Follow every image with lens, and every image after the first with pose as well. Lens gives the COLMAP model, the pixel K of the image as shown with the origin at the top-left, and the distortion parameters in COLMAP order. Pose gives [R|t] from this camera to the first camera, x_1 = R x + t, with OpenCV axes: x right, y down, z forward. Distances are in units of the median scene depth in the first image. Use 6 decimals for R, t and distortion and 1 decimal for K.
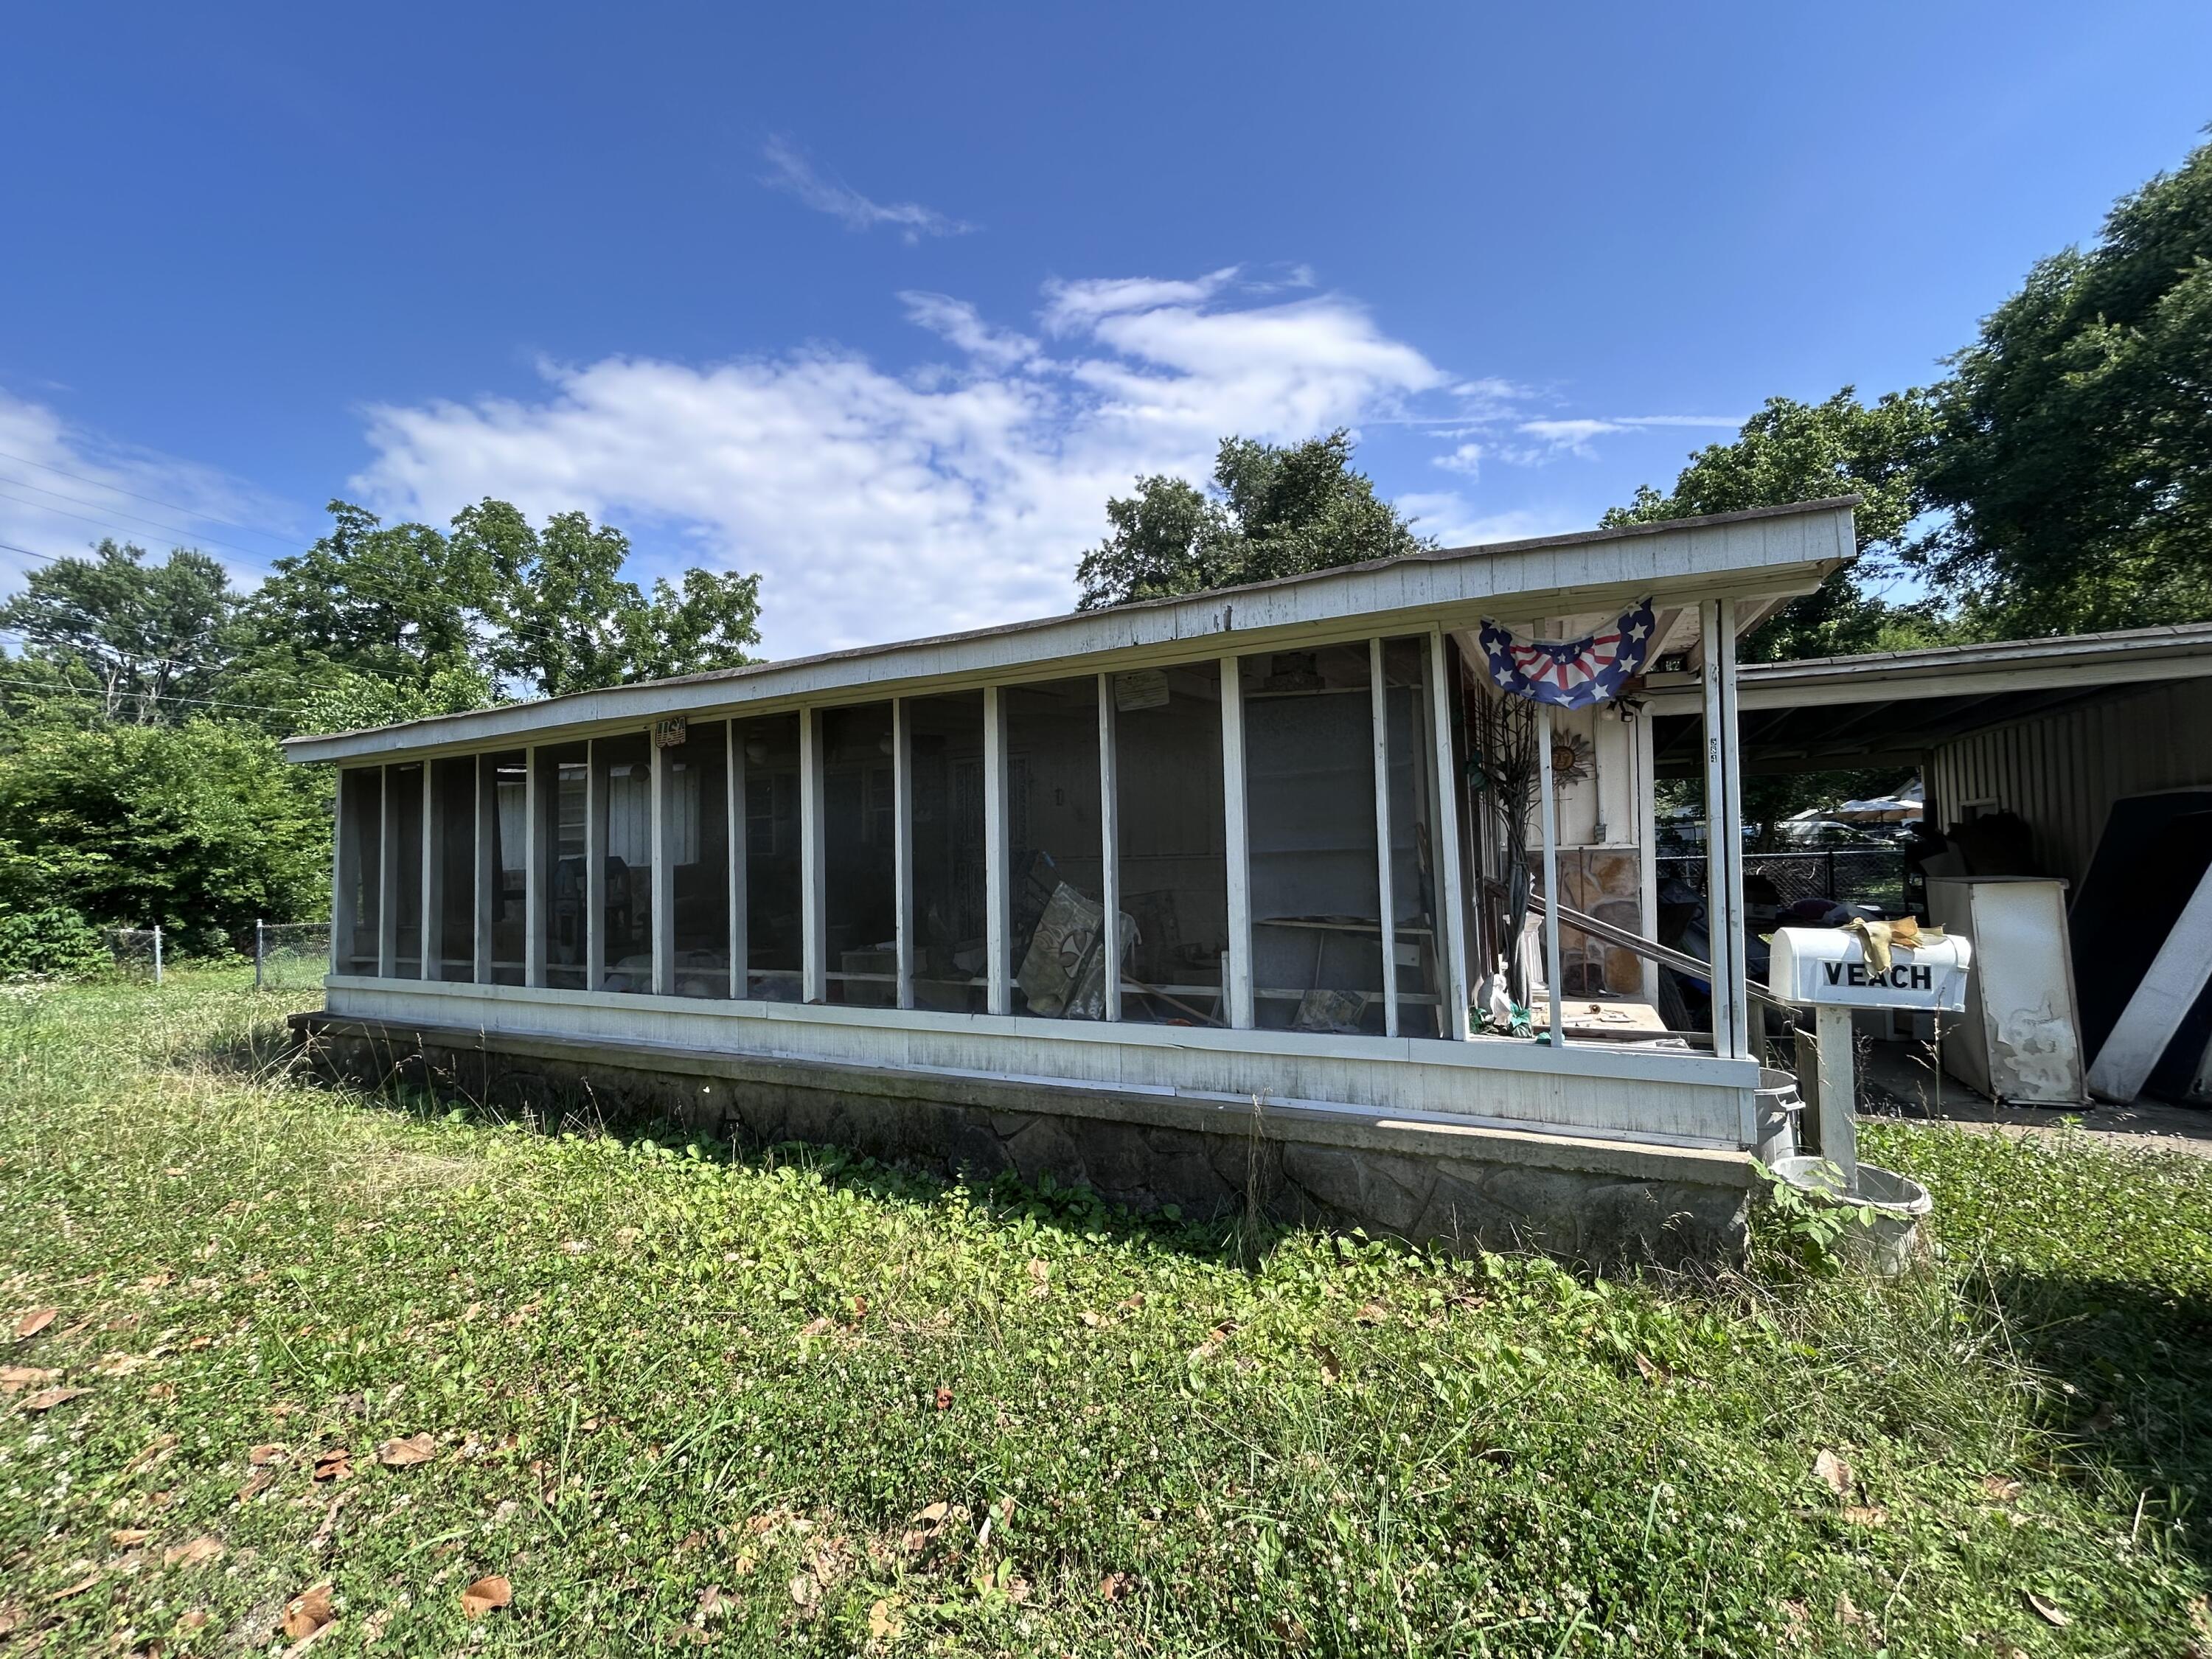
lens RADIAL K [[939.0, 0, 1078.3], [0, 939.0, 821.9], [0, 0, 1]] dist [0.012109, -0.000127]
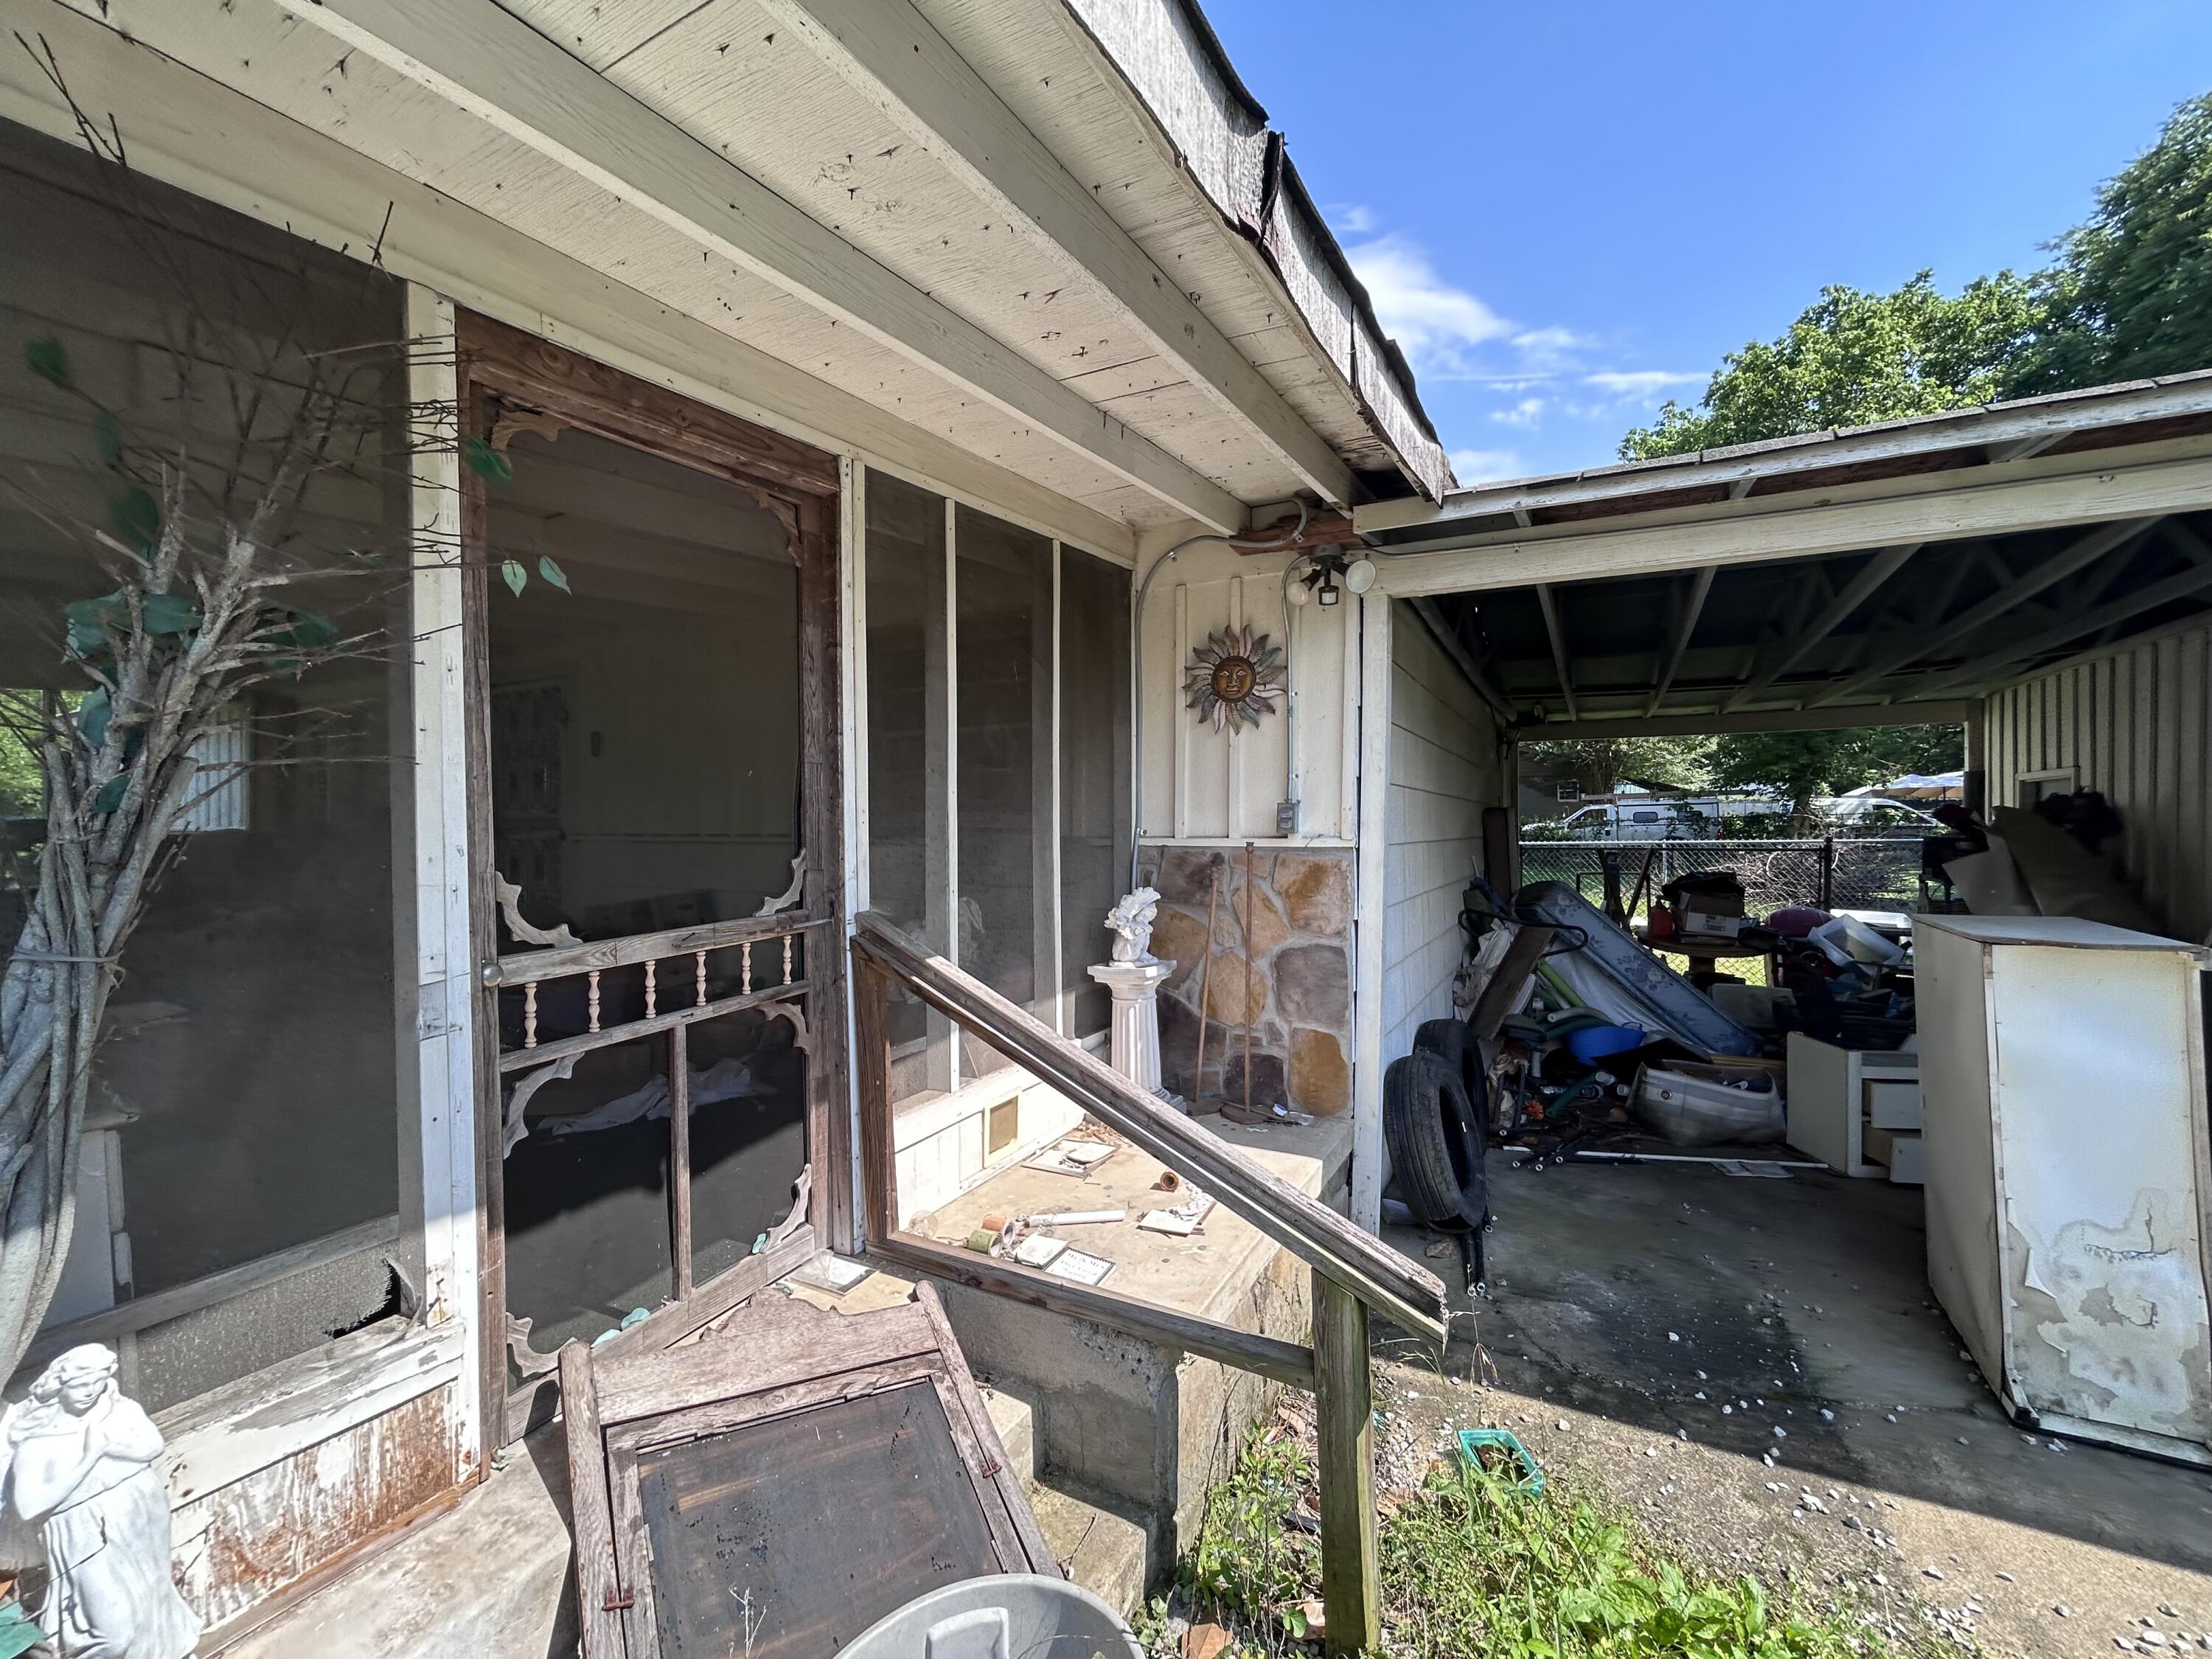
lens RADIAL K [[897.4, 0, 1099.9], [0, 897.4, 832.1], [0, 0, 1]] dist [0.002517, -0.000442]
pose [[0.998091, 0.019819, -0.058488, 0.158120], [-0.016745, 0.998476, 0.052579, -0.001693], [0.059441, -0.051499, 0.996902, 0.160971]]
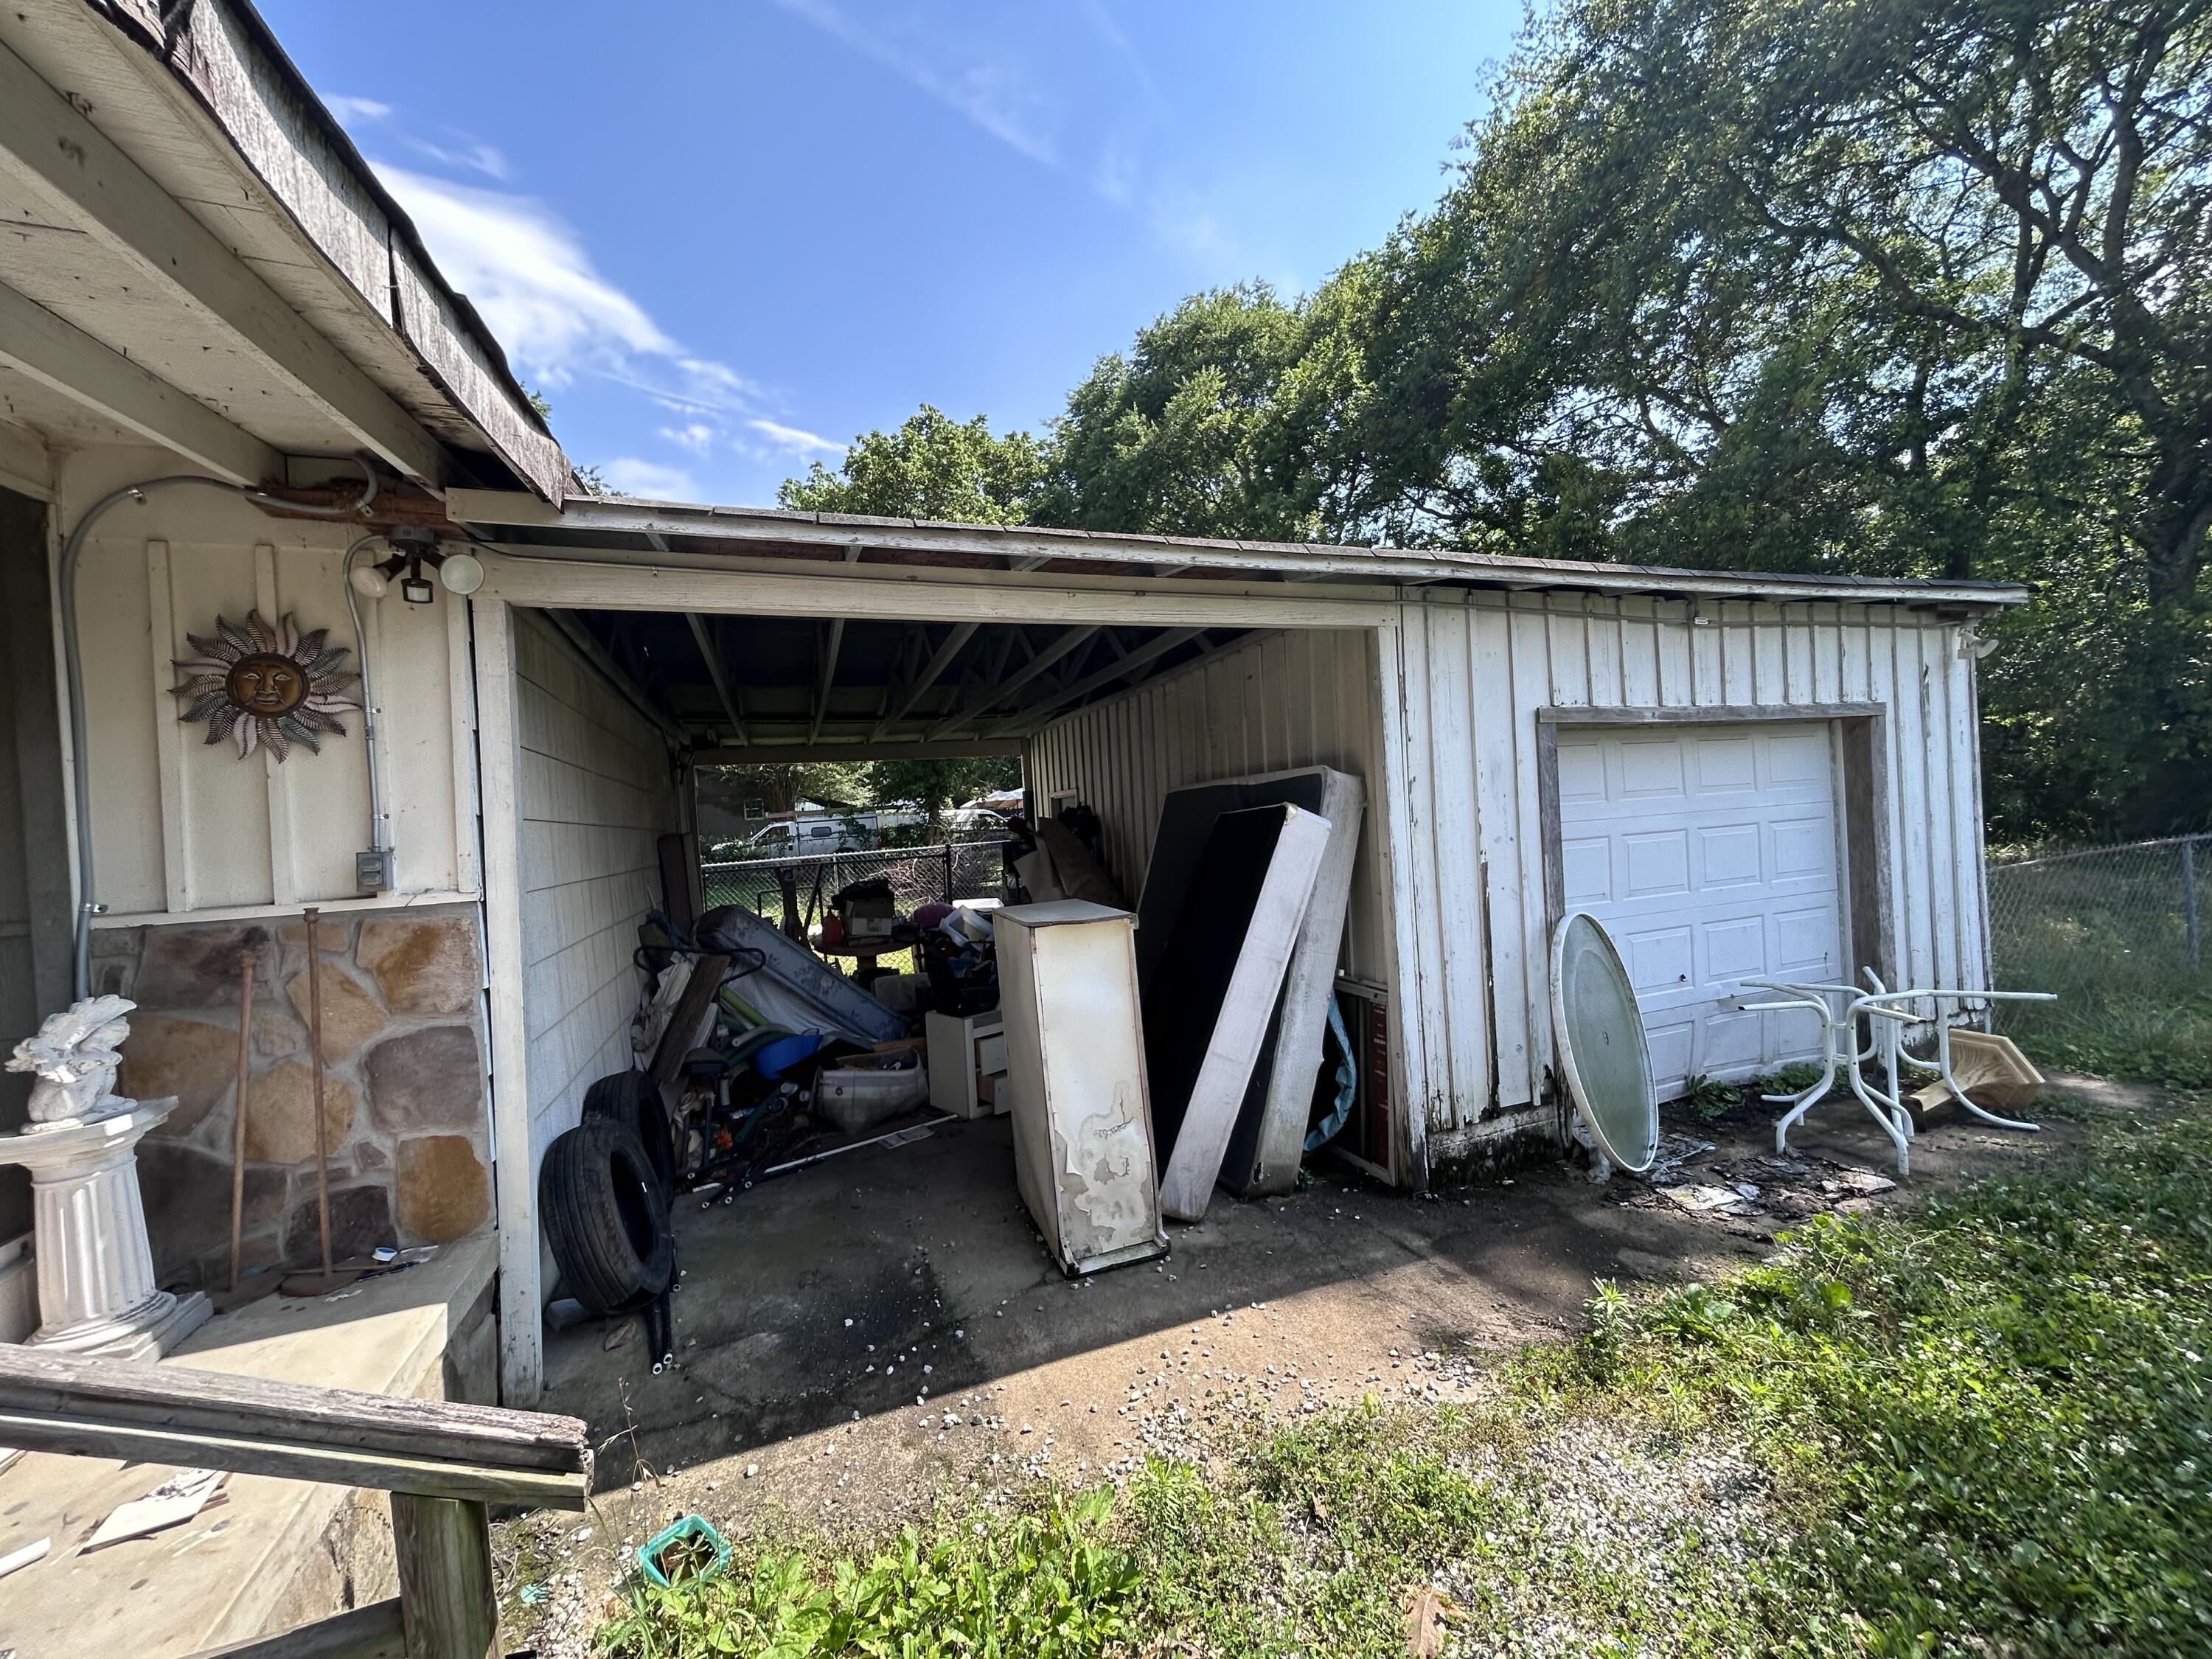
lens RADIAL K [[897.4, 0, 1099.9], [0, 897.4, 832.1], [0, 0, 1]] dist [0.002517, -0.000442]
pose [[0.708567, -0.027815, 0.705095, 0.166288], [0.009855, 0.999515, 0.029525, -0.004526], [-0.705574, -0.013972, 0.708498, 0.165317]]
